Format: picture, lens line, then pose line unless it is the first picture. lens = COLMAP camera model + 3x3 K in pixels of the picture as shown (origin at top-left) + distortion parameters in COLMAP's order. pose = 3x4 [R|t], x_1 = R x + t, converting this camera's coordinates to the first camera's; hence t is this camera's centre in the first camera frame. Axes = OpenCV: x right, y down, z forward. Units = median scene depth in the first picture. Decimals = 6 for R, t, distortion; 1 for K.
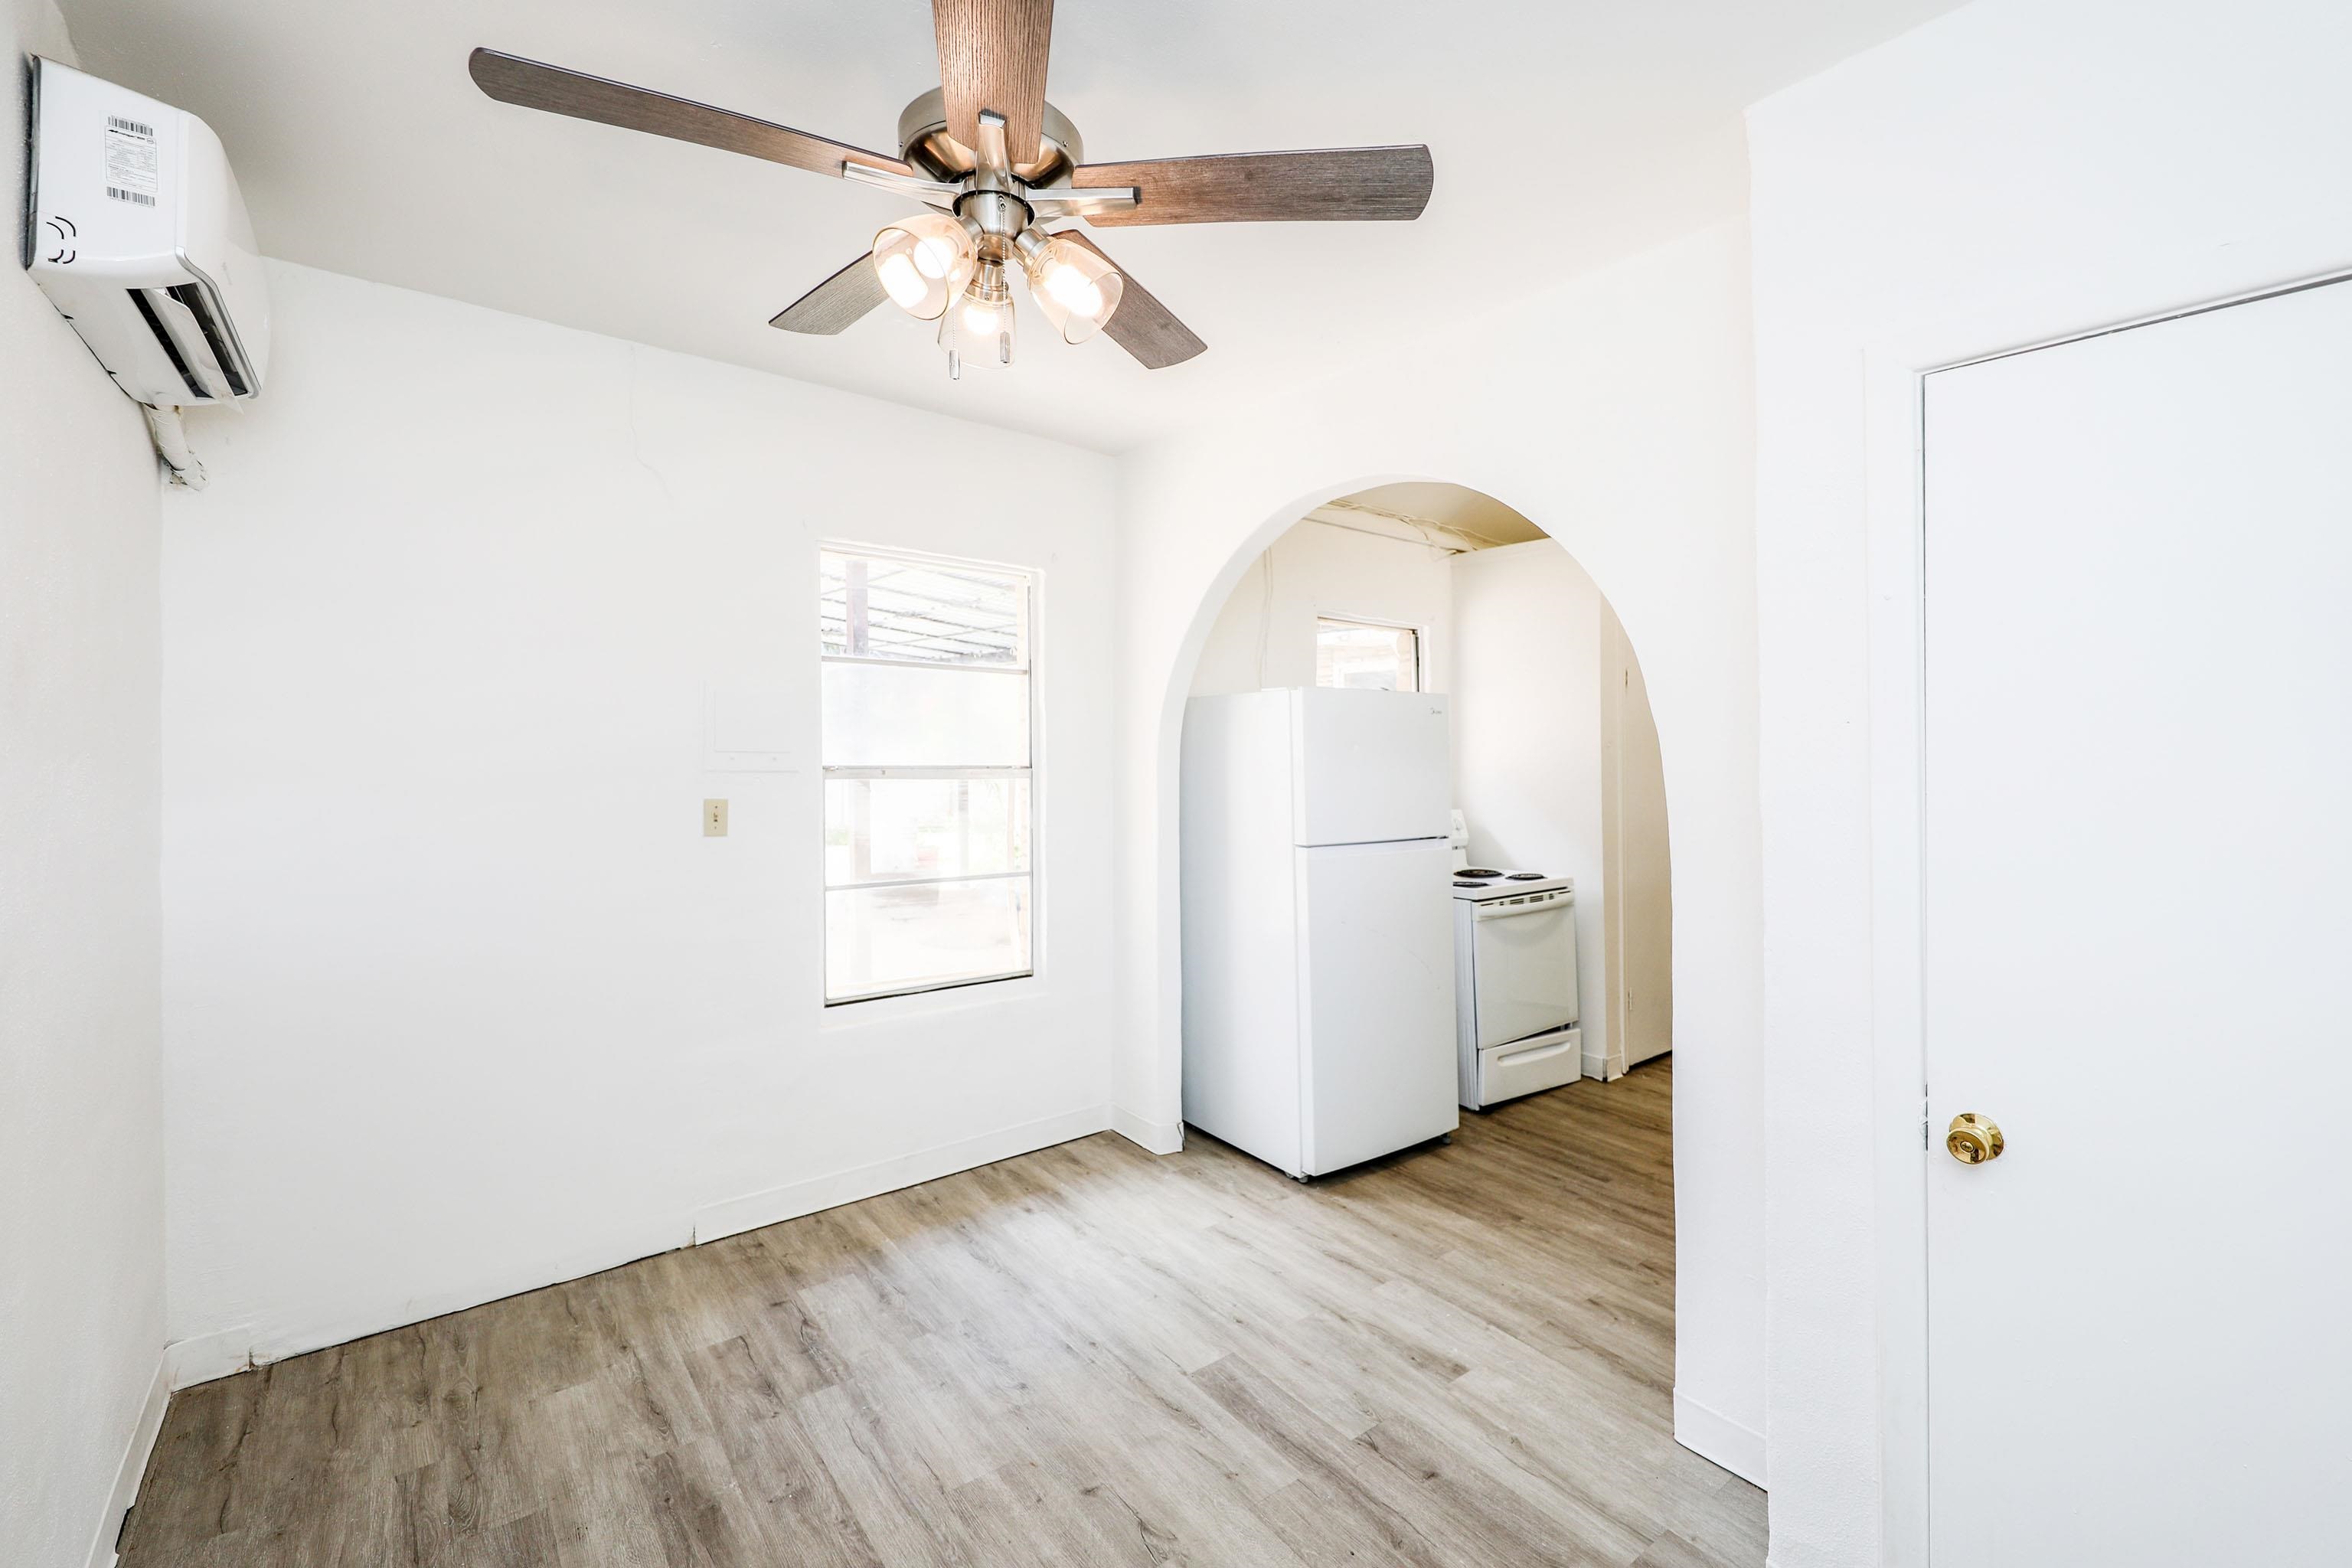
lens RADIAL K [[988.8, 0, 1172.8], [0, 988.8, 727.8], [0, 0, 1]] dist [0.022482, -0.009318]
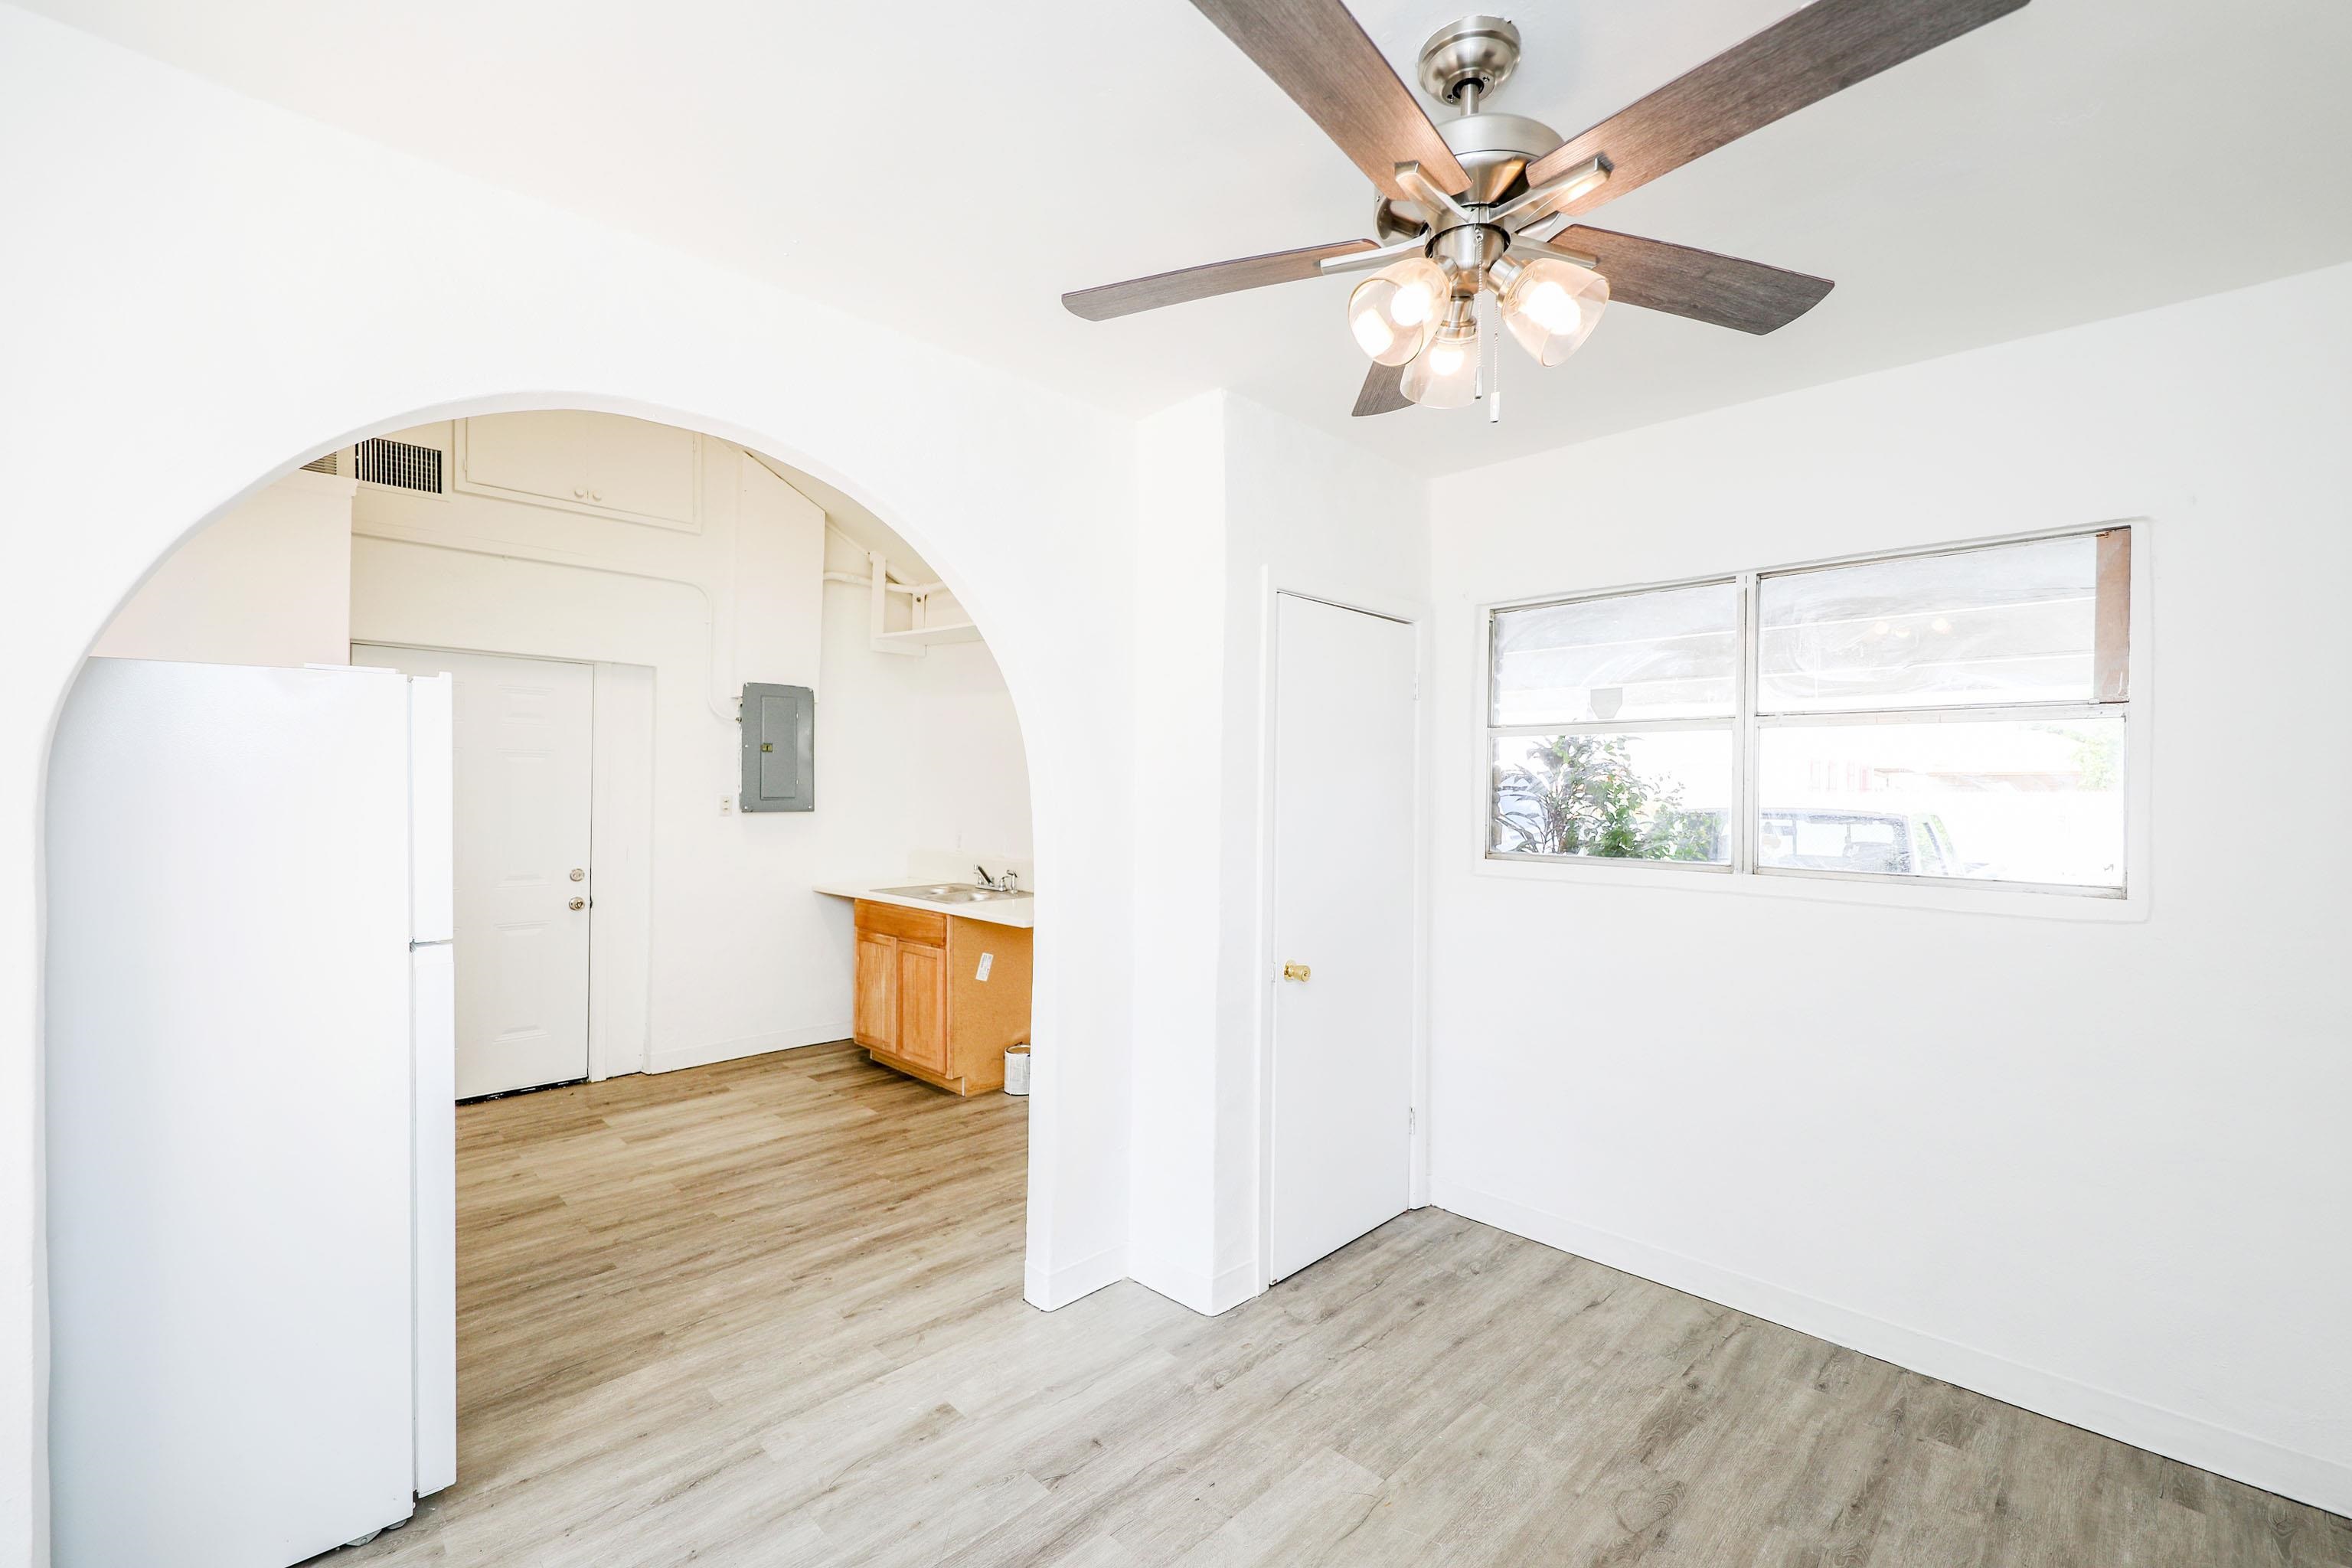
lens RADIAL K [[981.7, 0, 1174.0], [0, 981.7, 773.0], [0, 0, 1]] dist [0.019925, -0.004966]
pose [[-0.121466, 0.004530, 0.992585, -0.613471], [-0.036011, 0.999311, -0.008968, 0.012675], [-0.991942, -0.036833, -0.121220, 0.786830]]
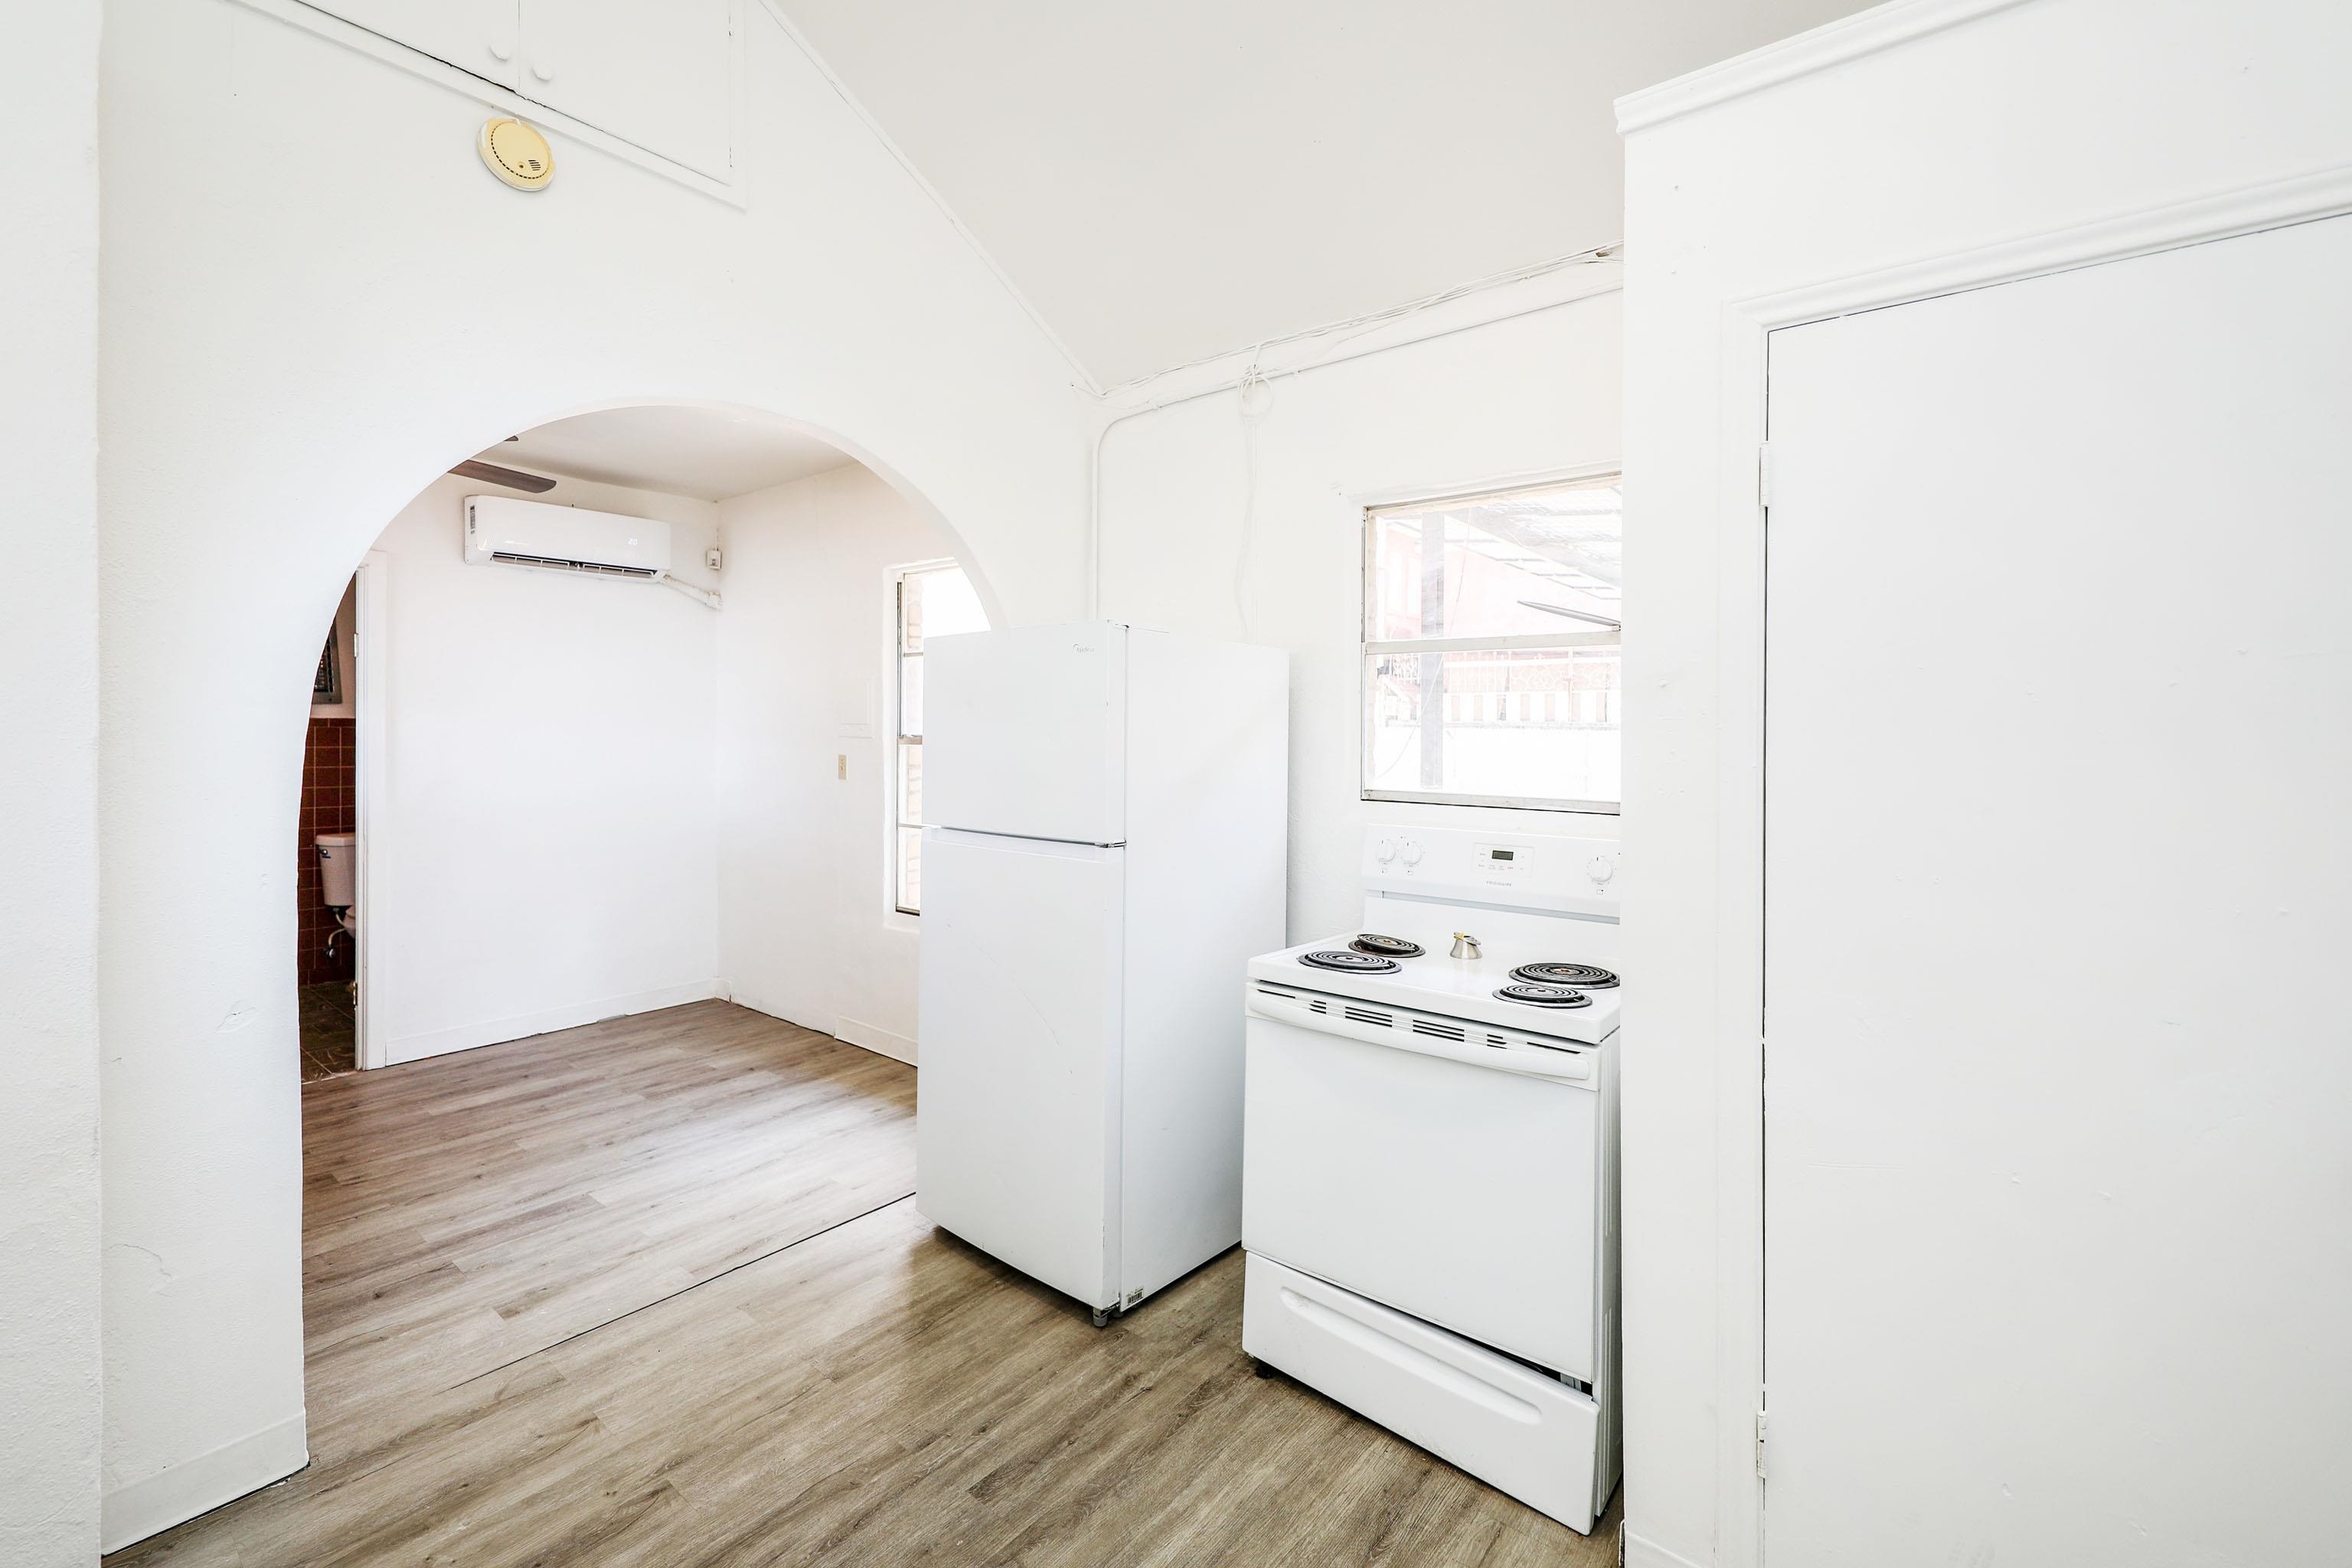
lens RADIAL K [[988.8, 0, 1172.8], [0, 988.8, 727.8], [0, 0, 1]] dist [0.022482, -0.009318]
pose [[0.233430, -0.012489, -0.972294, 1.236889], [0.014958, 0.999845, -0.009252, 0.057122], [0.972259, -0.012383, 0.233580, 1.222882]]
